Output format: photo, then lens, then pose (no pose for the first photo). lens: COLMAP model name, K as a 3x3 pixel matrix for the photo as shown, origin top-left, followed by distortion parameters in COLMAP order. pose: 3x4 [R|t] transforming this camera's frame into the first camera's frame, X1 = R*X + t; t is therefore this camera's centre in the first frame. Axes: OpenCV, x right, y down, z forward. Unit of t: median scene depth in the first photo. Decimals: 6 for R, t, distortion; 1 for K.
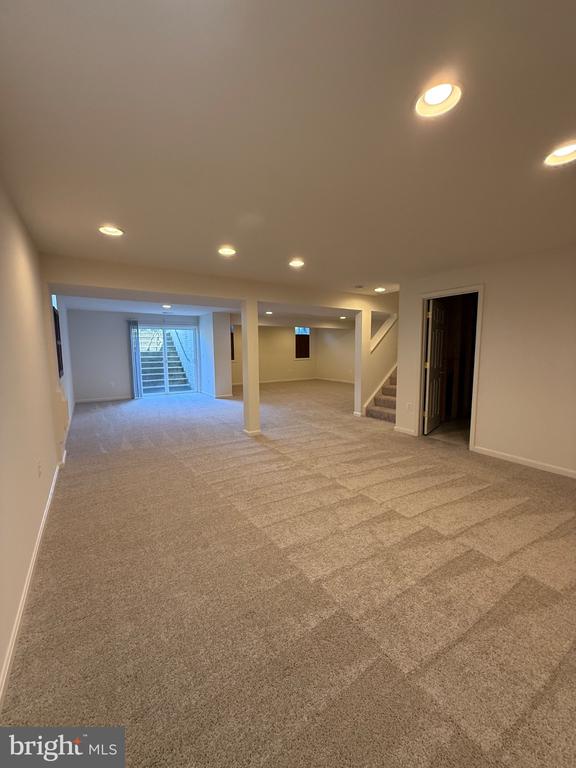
lens RADIAL K [[309.0, 0, 288.0], [0, 309.0, 384.0], [0, 0, 1]] dist [0.000462, 0.000016]
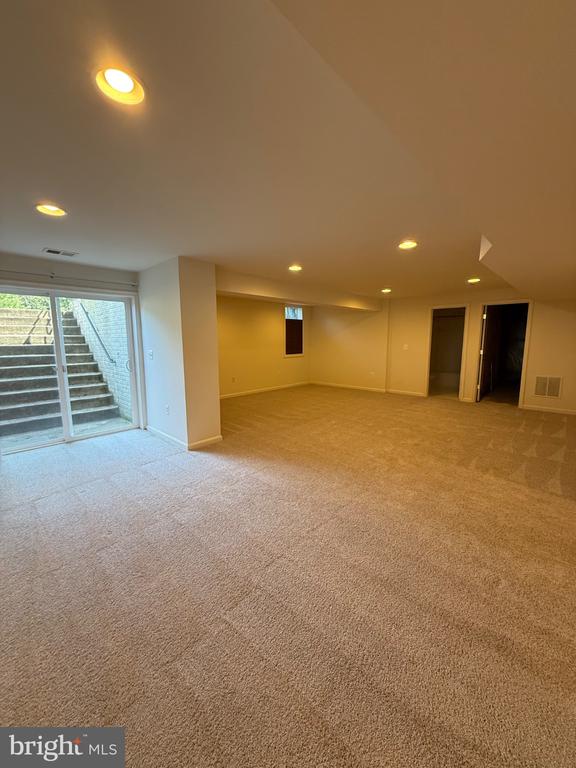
lens RADIAL K [[309.0, 0, 288.0], [0, 309.0, 384.0], [0, 0, 1]] dist [0.000462, 0.000016]
pose [[0.970523, -0.032348, 0.238827, -0.151104], [0.026396, 0.999257, 0.028076, -0.043605], [-0.239558, -0.020944, 0.970656, 0.393541]]
